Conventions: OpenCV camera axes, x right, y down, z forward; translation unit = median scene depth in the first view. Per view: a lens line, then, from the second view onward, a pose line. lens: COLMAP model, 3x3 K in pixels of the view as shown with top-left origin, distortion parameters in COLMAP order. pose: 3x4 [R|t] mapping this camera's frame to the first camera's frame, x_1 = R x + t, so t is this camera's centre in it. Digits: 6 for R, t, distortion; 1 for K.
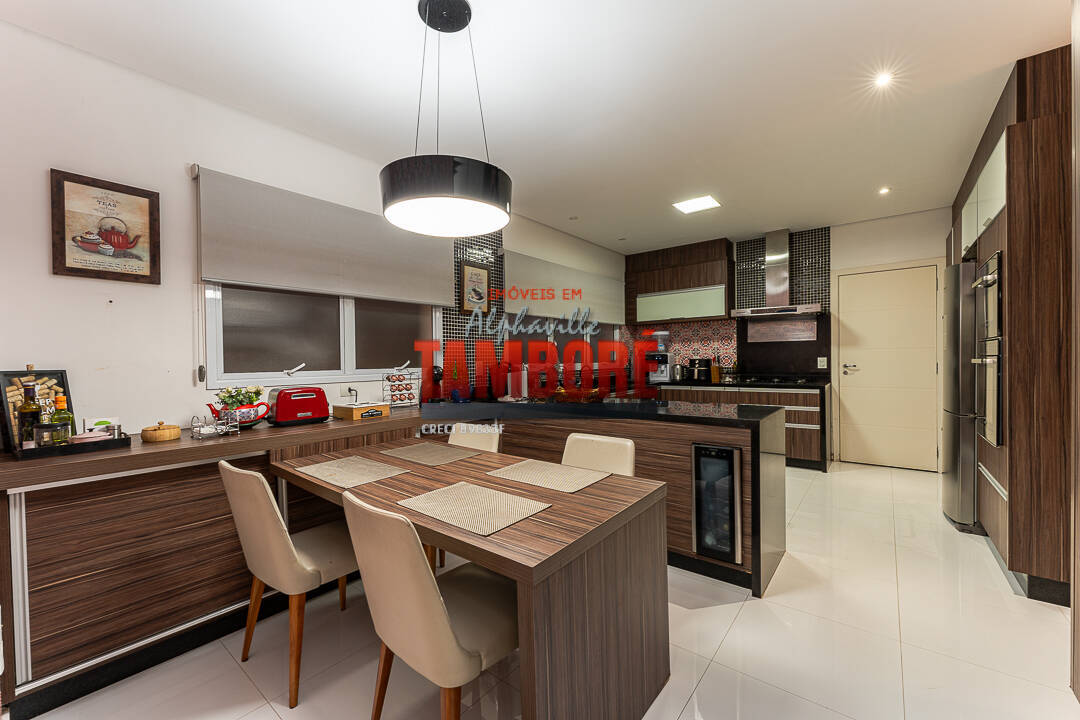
lens RADIAL K [[431.1, 0, 540.0], [0, 431.1, 360.0], [0, 0, 1]] dist [-0.004303, -0.000344]
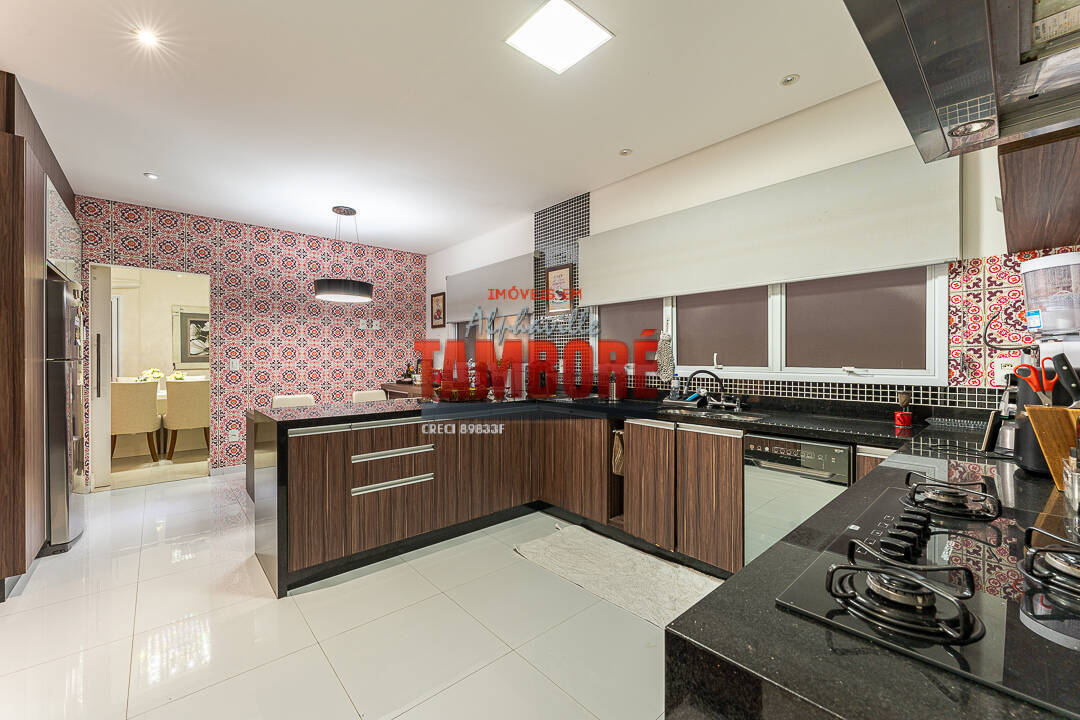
lens RADIAL K [[431.1, 0, 540.0], [0, 431.1, 360.0], [0, 0, 1]] dist [-0.004303, -0.000344]
pose [[-0.171372, 0.021330, -0.984975, 0.920753], [0.003387, 0.999772, 0.021062, -0.018685], [0.985201, 0.000273, -0.171405, 1.171769]]
